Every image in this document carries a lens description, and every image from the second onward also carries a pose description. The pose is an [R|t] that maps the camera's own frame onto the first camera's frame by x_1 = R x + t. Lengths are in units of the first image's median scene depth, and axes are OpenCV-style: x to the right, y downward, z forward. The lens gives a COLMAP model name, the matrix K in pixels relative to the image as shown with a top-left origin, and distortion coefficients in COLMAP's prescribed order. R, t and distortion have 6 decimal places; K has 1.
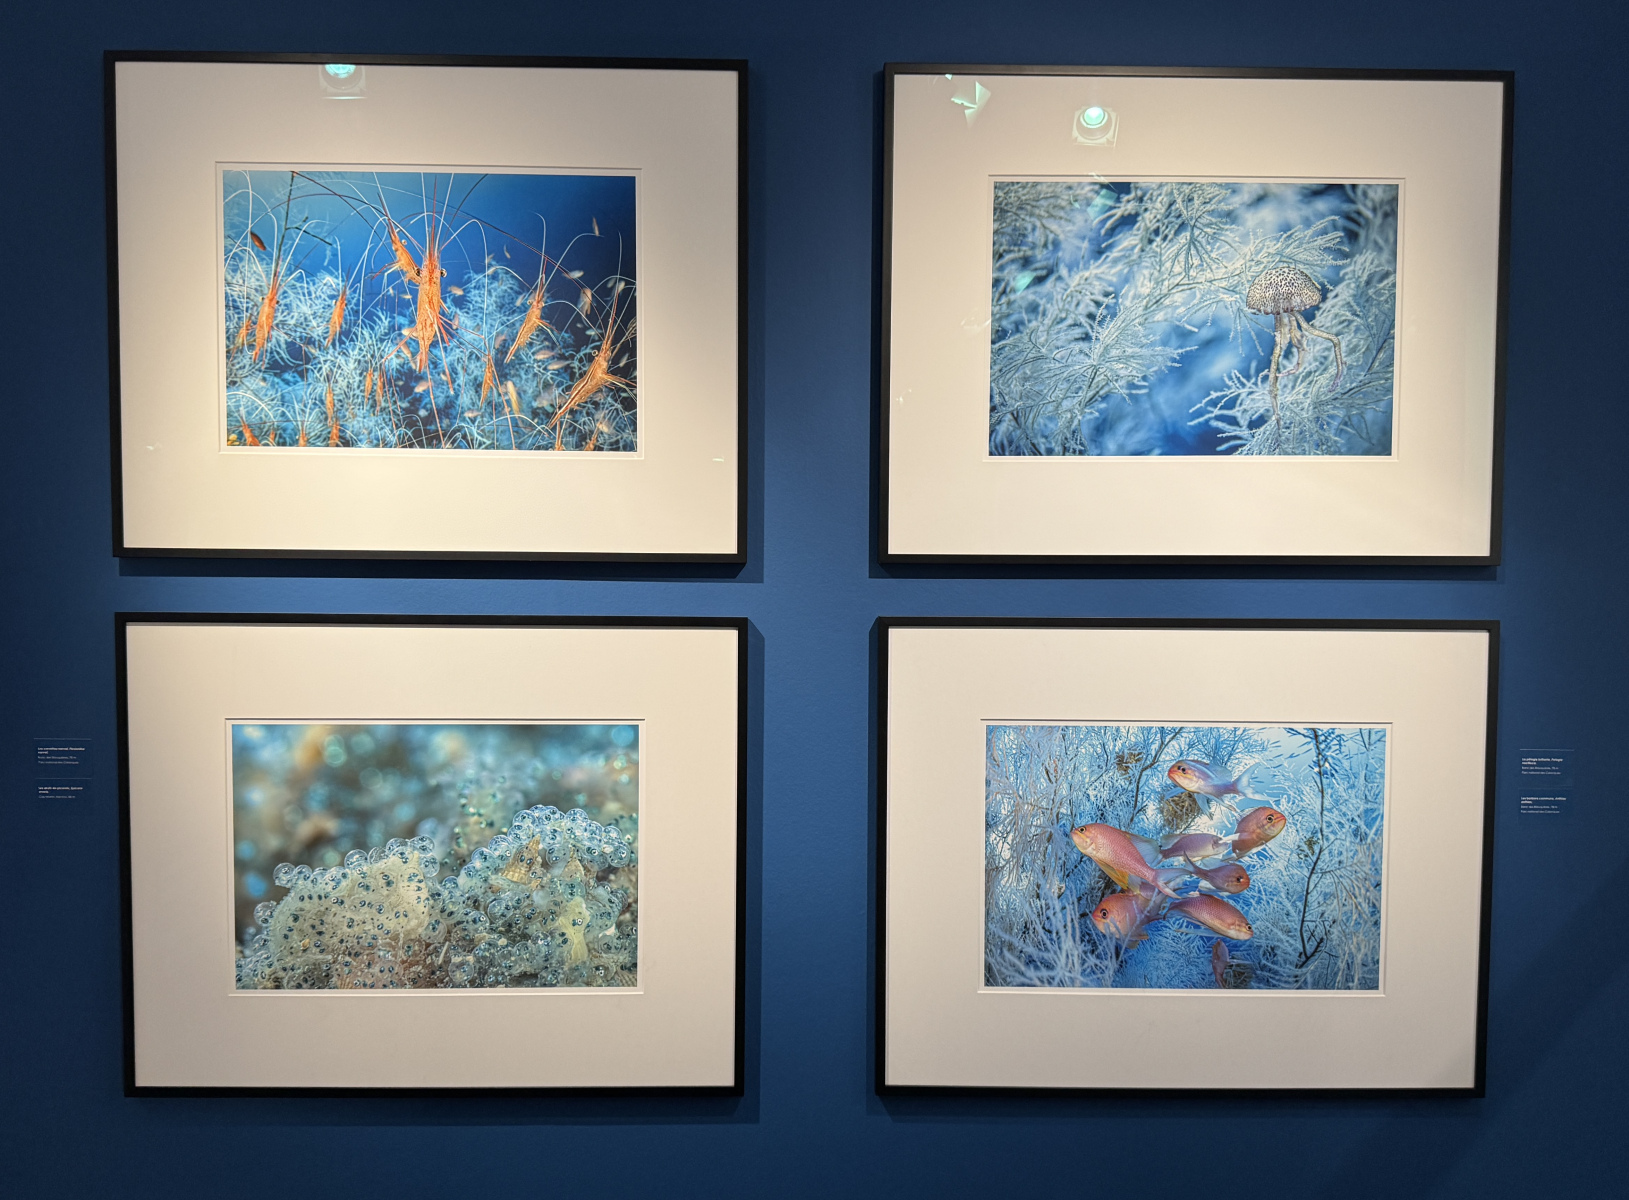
lens RADIAL K [[1544.1, 0, 815.9], [0, 1544.1, 642.8], [0, 0, 1]] dist [0.005201, 0.000000]
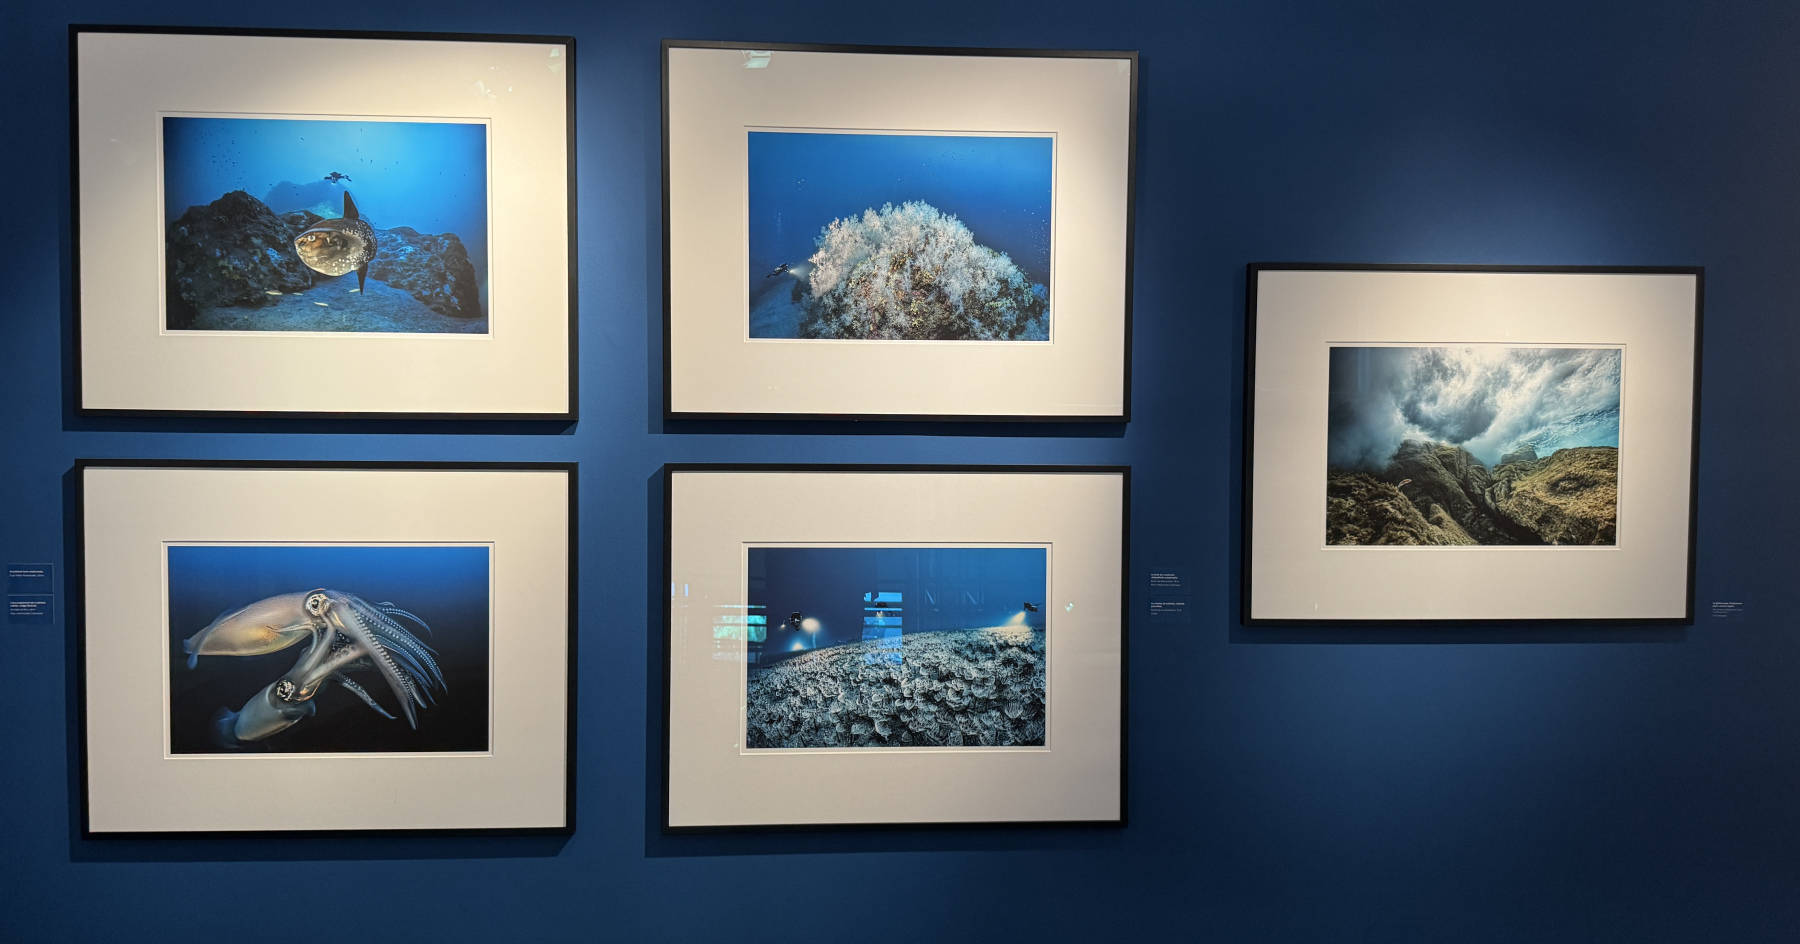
lens RADIAL K [[1179.1, 0, 905.3], [0, 1179.1, 458.0], [0, 0, 1]] dist [-0.012073, -0.003439]
pose [[0.998942, -0.000564, 0.045977, 0.191557], [0.001585, 0.999753, -0.022167, 0.001796], [-0.045953, 0.022216, 0.998697, 0.002163]]
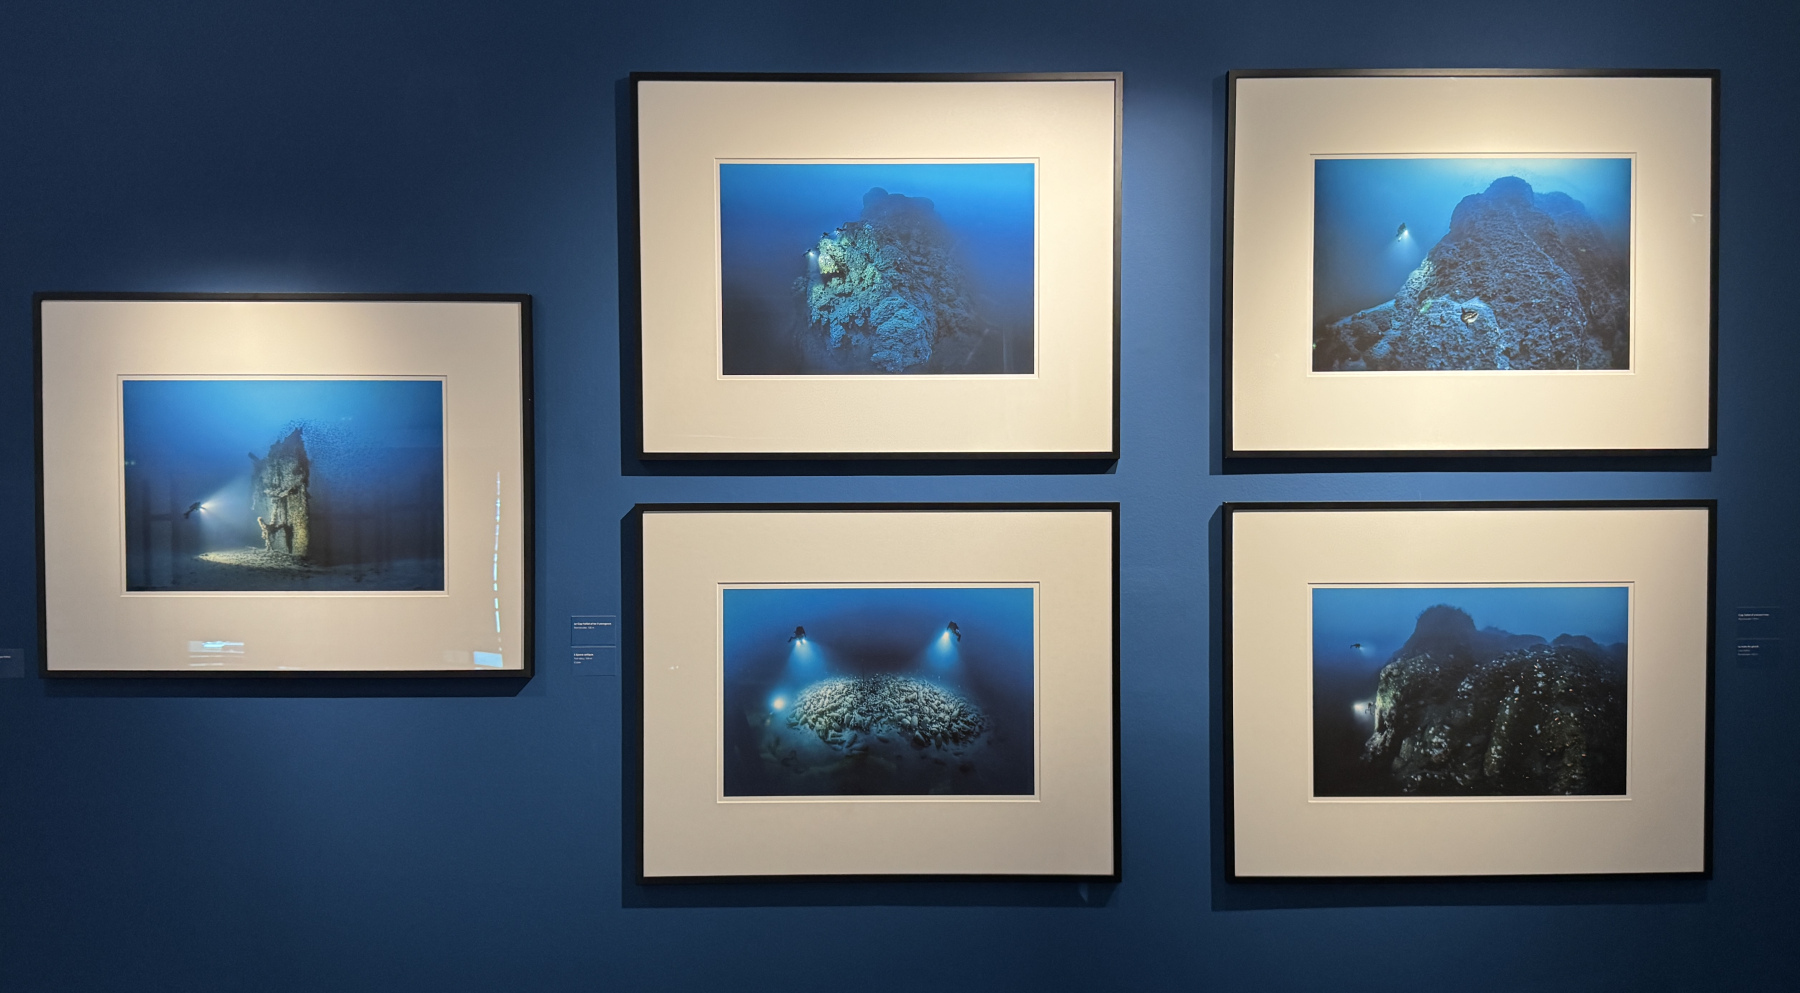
lens RADIAL K [[1214.4, 0, 899.1], [0, 1214.4, 477.1], [0, 0, 1]] dist [-0.000099, -0.010163]
pose [[0.999554, -0.010319, -0.028018, -0.199924], [0.009234, 0.999213, -0.038575, -0.000650], [0.028394, 0.038299, 0.998863, -0.005095]]
